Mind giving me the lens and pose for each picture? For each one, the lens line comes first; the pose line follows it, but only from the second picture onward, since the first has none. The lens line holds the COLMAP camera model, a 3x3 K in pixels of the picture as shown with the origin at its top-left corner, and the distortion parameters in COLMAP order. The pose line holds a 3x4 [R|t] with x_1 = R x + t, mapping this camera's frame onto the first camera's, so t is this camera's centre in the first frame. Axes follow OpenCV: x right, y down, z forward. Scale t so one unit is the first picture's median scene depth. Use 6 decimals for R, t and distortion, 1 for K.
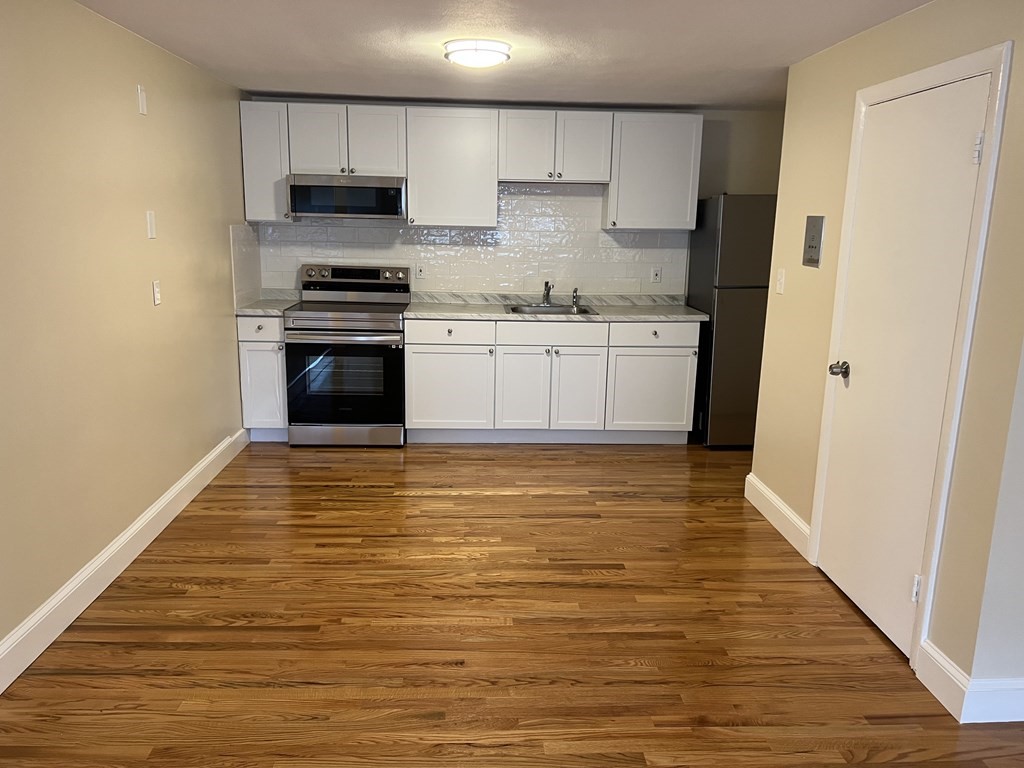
lens RADIAL K [[791.0, 0, 512.9], [0, 791.0, 387.7], [0, 0, 1]] dist [0.114542, -0.236372]
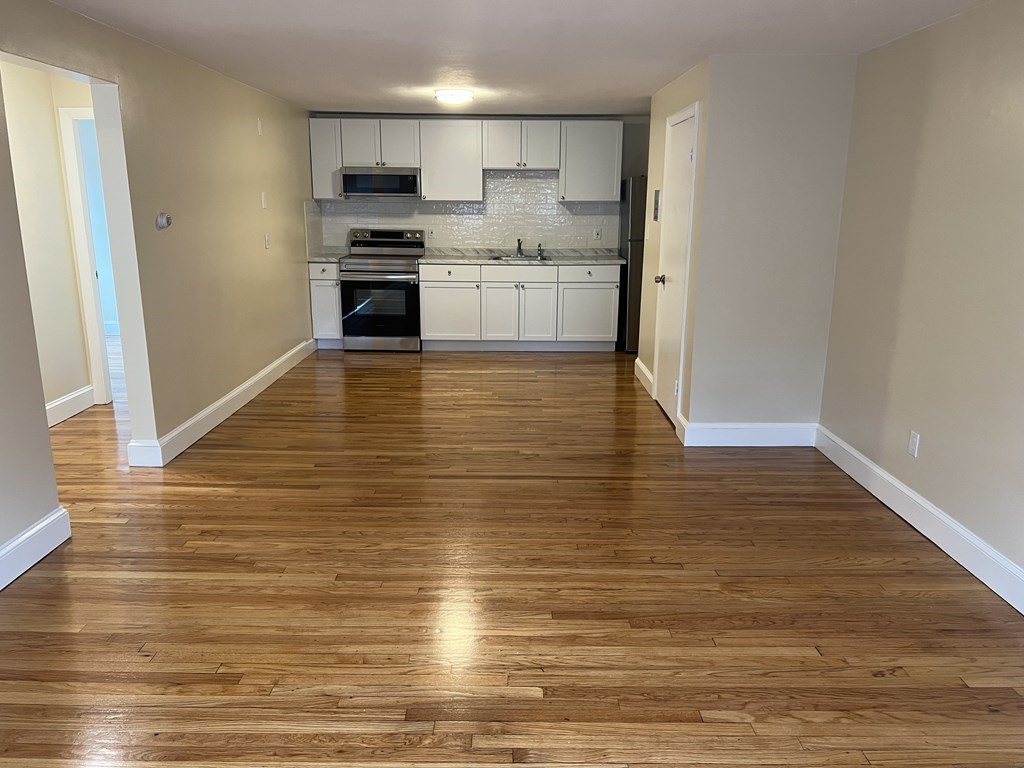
lens RADIAL K [[781.5, 0, 508.9], [0, 781.5, 383.0], [0, 0, 1]] dist [0.106671, -0.088975]
pose [[0.998610, -0.000842, -0.052704, 0.106628], [0.001947, 0.999779, 0.020911, 0.103934], [0.052675, -0.020985, 0.998391, -0.455047]]
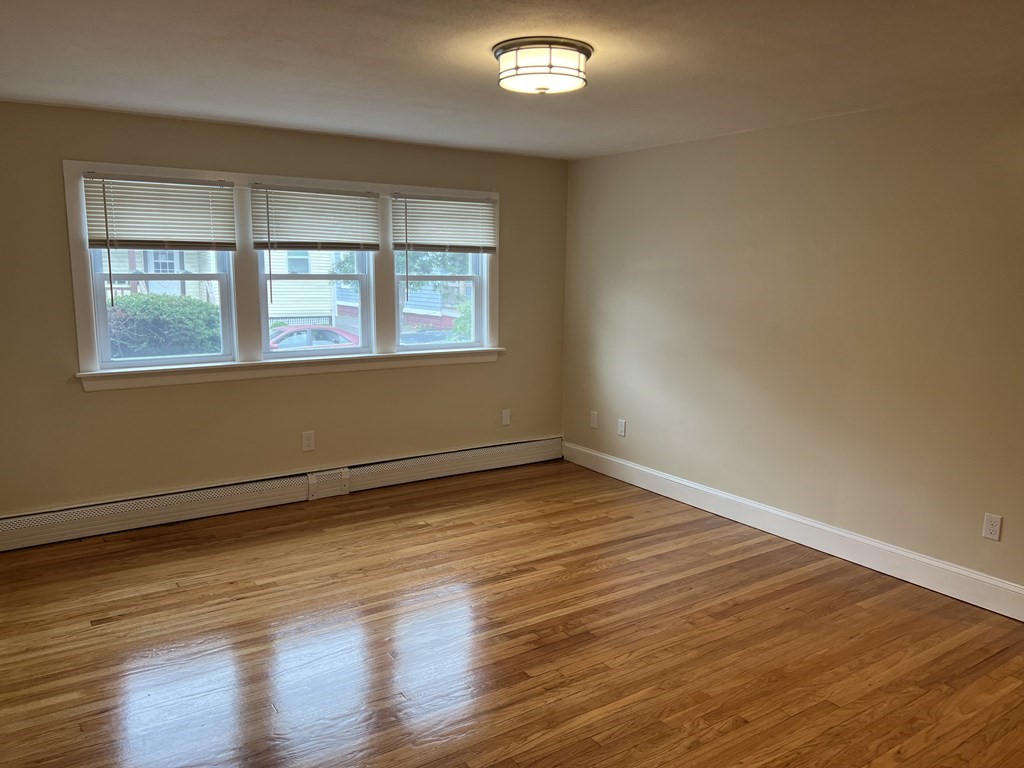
lens RADIAL K [[782.8, 0, 518.3], [0, 782.8, 382.7], [0, 0, 1]] dist [0.057110, -0.053549]
pose [[-0.849456, 0.051328, -0.525158, 0.389387], [-0.137753, 0.939171, 0.314612, -0.074934], [0.509362, 0.339591, -0.790714, 0.367263]]
